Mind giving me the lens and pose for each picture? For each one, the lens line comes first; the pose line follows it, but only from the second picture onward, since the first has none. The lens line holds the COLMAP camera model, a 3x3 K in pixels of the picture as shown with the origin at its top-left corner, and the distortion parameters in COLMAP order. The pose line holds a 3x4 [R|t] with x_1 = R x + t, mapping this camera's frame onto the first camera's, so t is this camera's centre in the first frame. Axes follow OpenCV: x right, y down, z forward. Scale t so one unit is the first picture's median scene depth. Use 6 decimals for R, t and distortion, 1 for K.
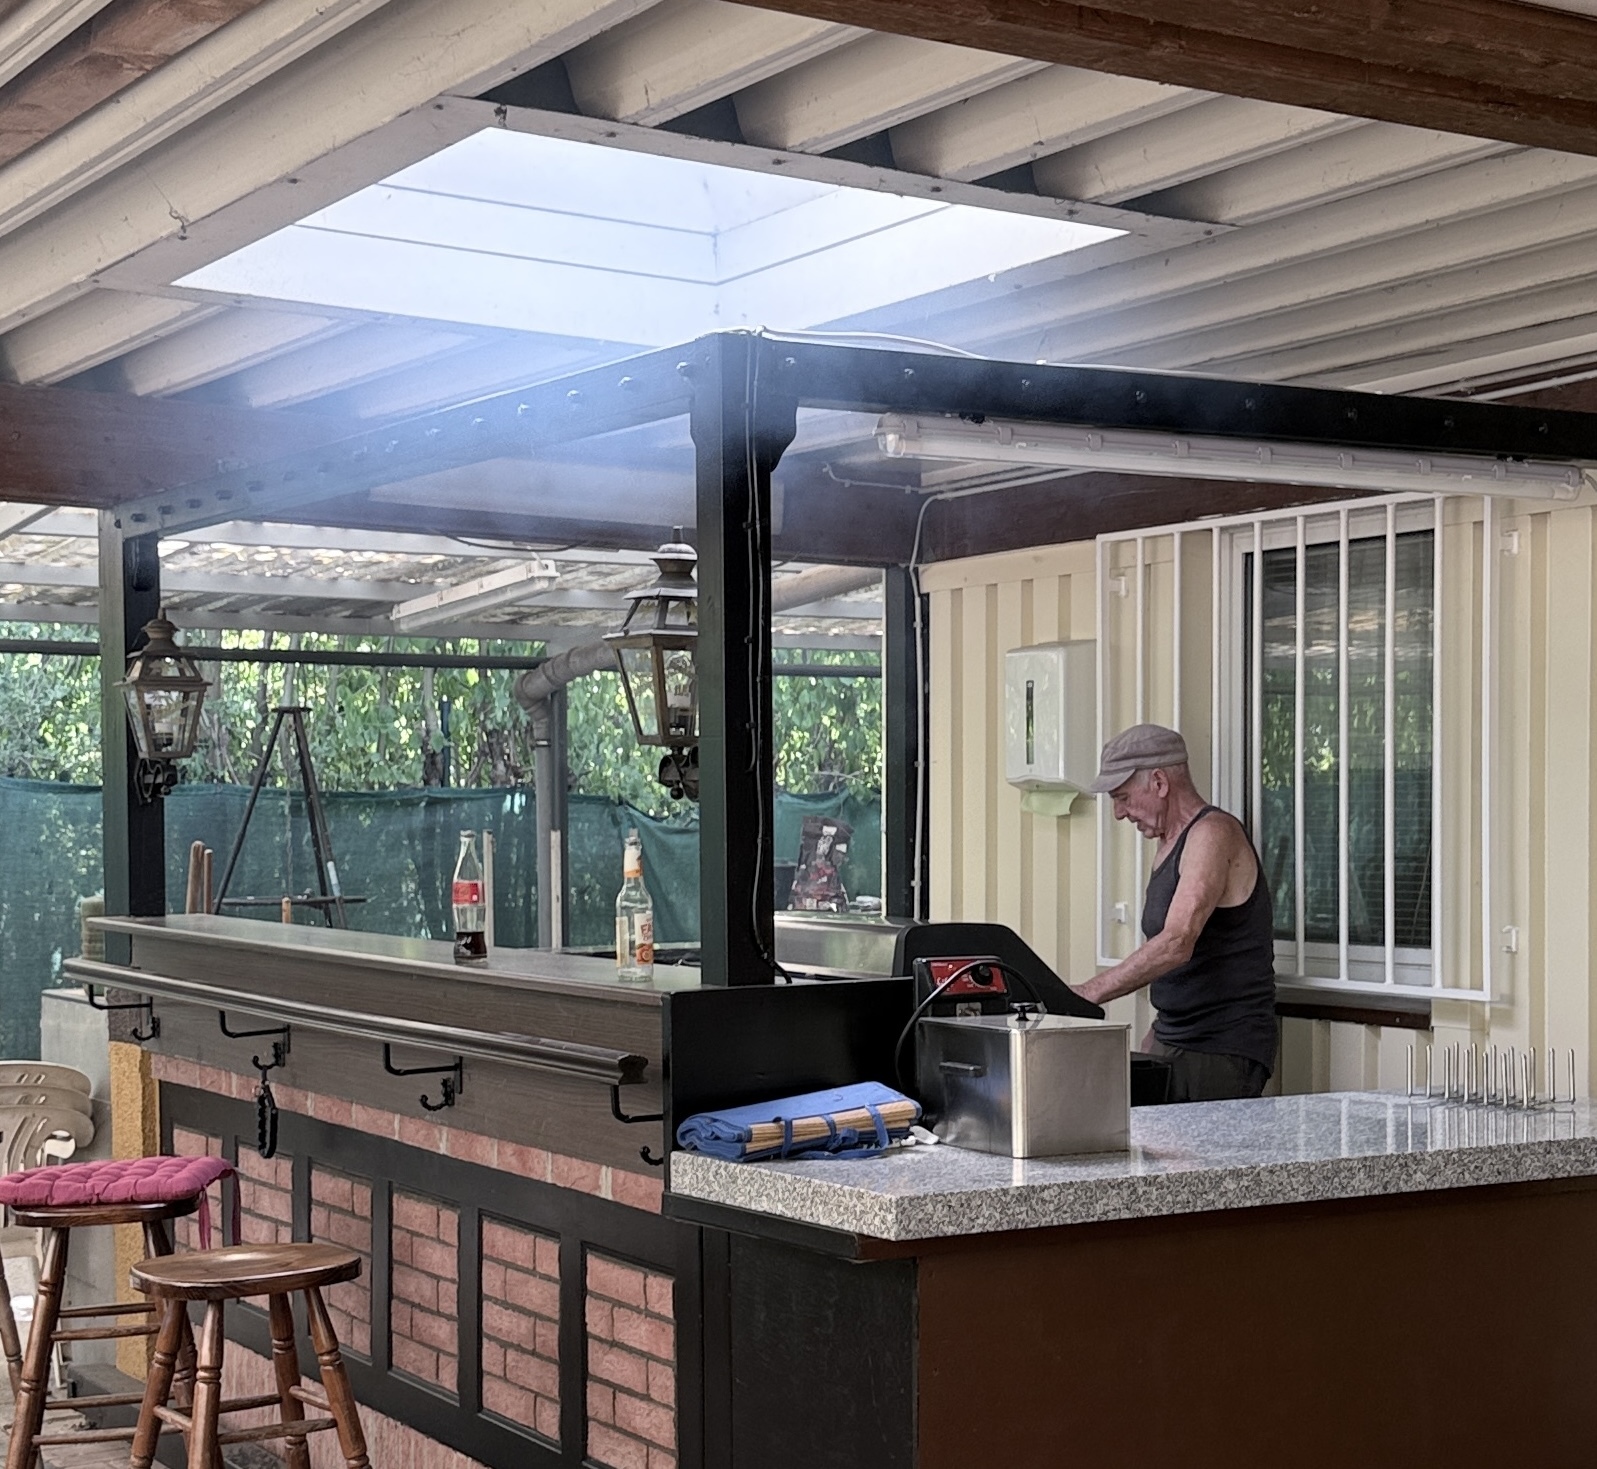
lens RADIAL K [[2655.5, 0, 798.5], [0, 2655.5, 734.5], [0, 0, 1]] dist [0.075884, 0.119438]
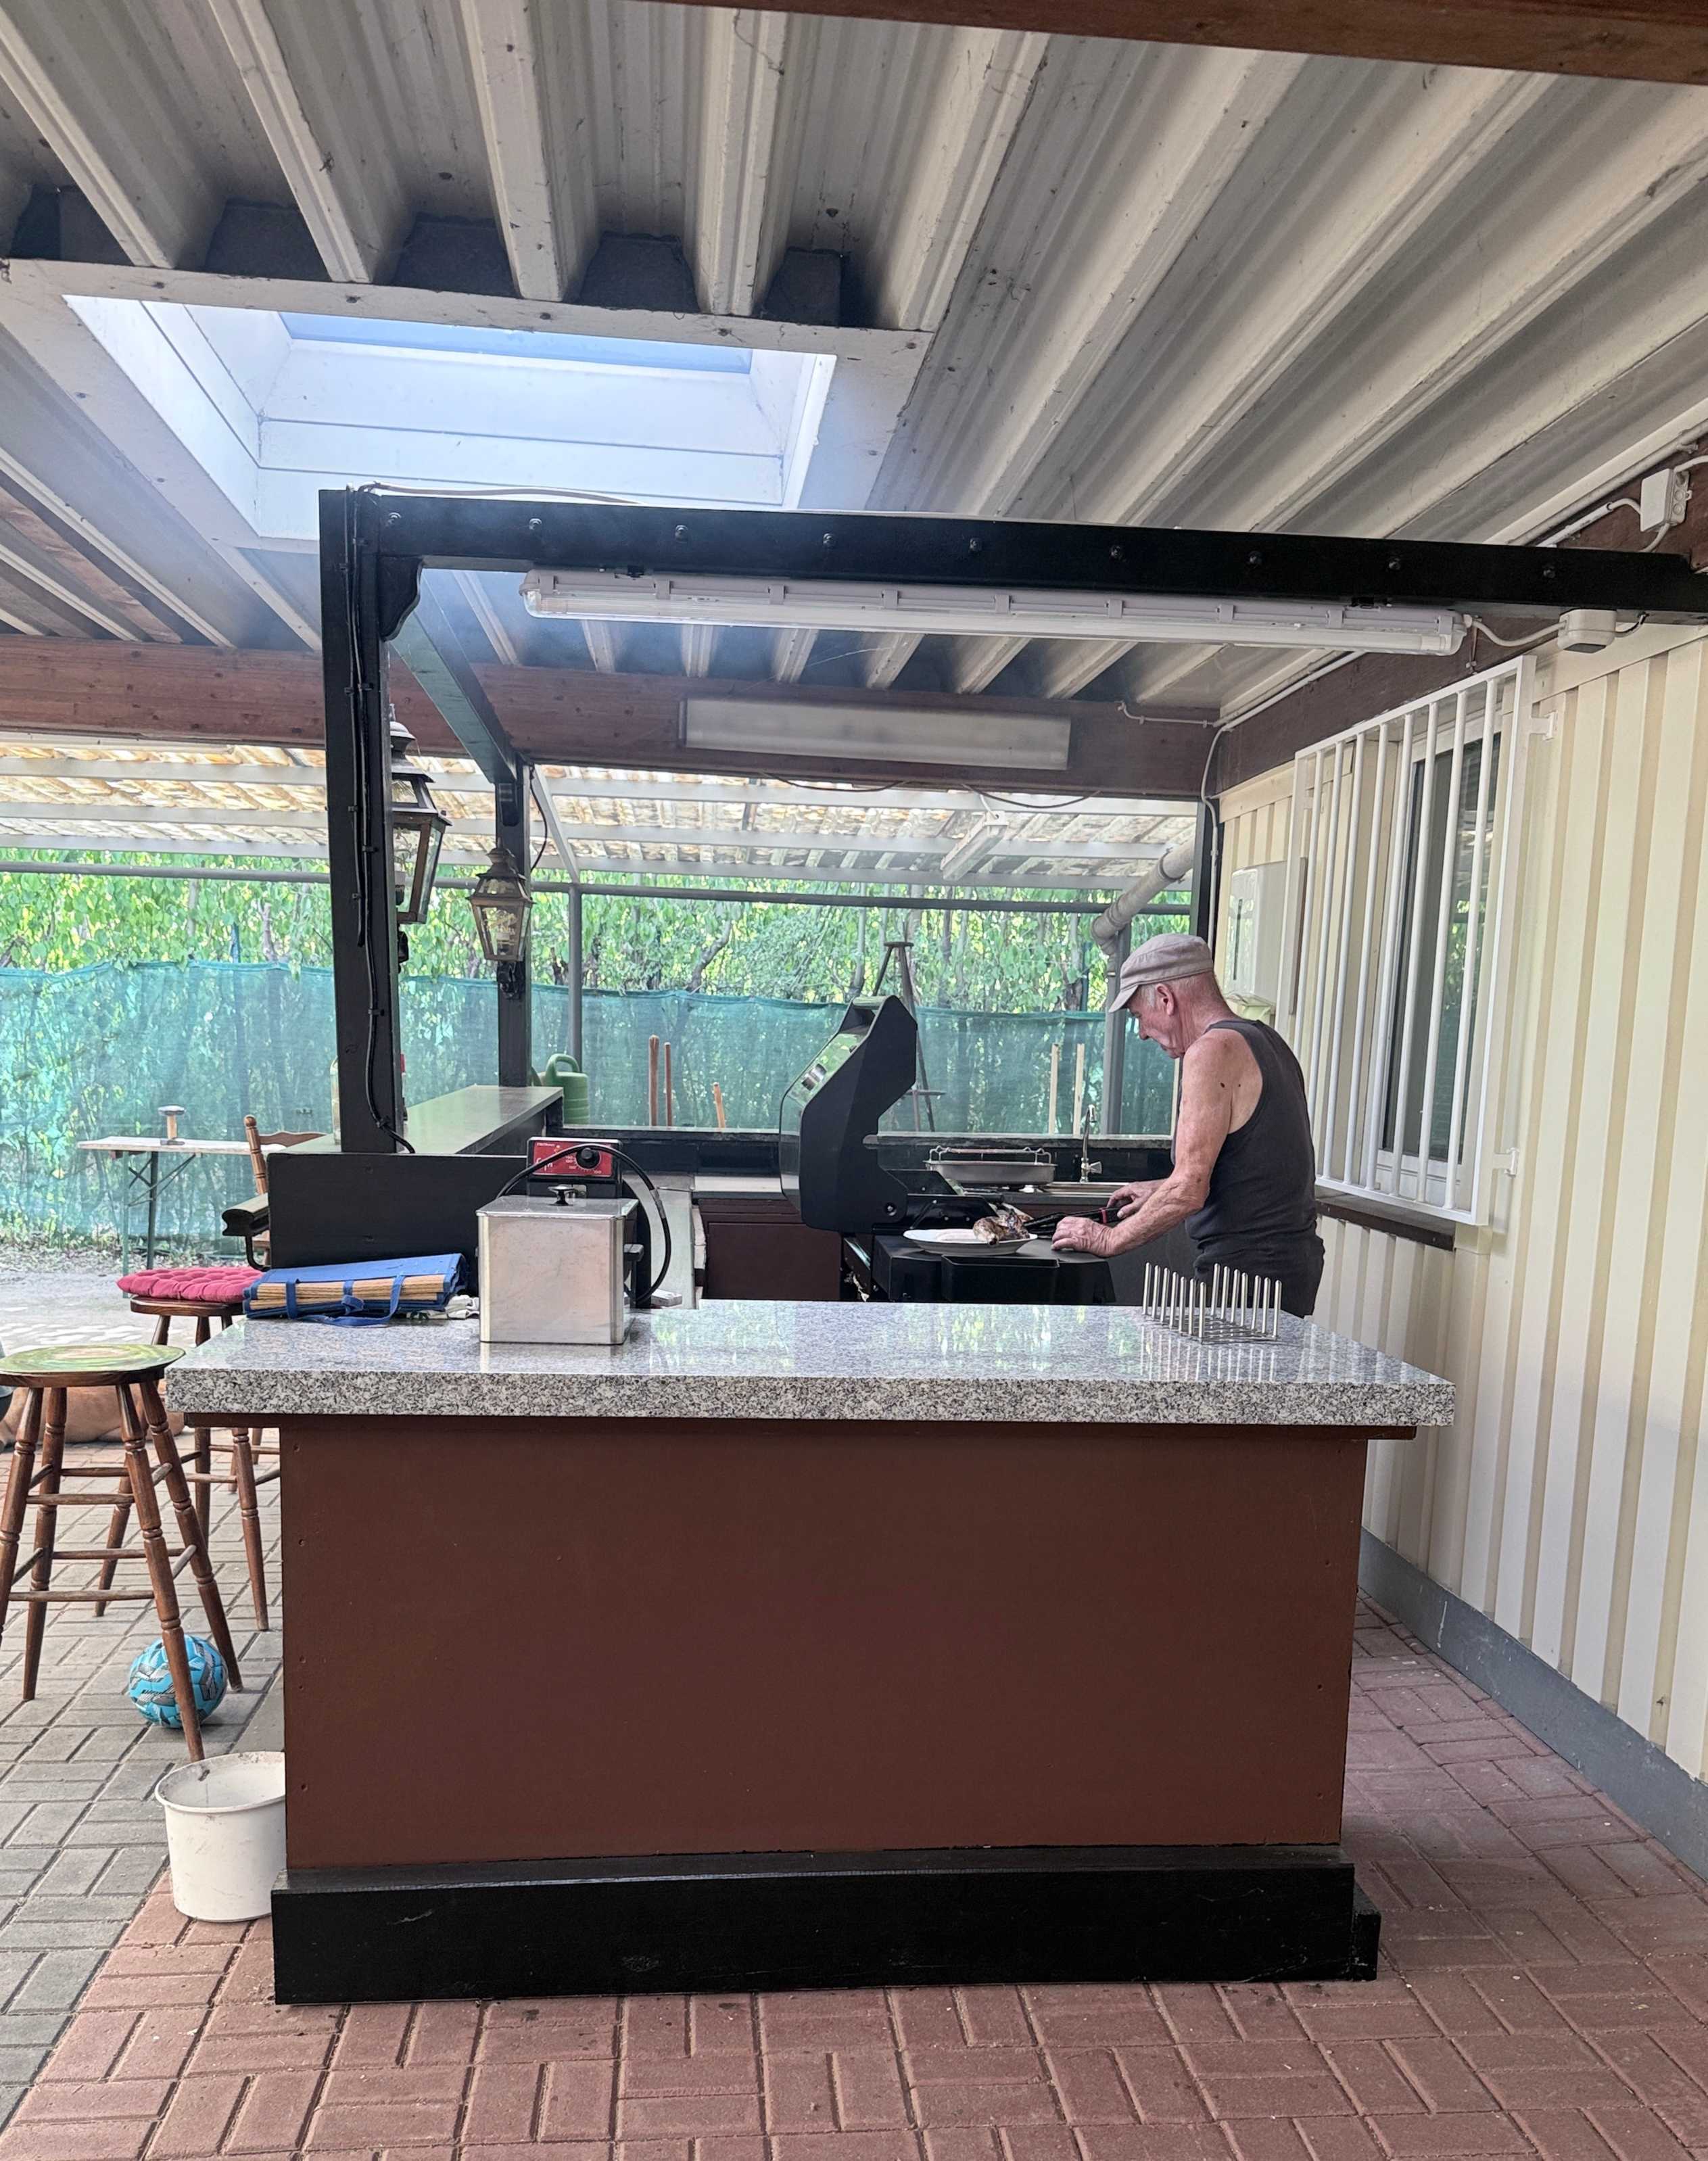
lens RADIAL K [[1777.2, 0, 849.5], [0, 1777.2, 1329.3], [0, 0, 1]] dist [0.099196, -0.342122]
pose [[0.893509, 0.099741, -0.437828, 0.475327], [-0.016370, 0.981607, 0.190211, 0.025627], [0.448747, -0.162788, 0.878707, 0.462514]]
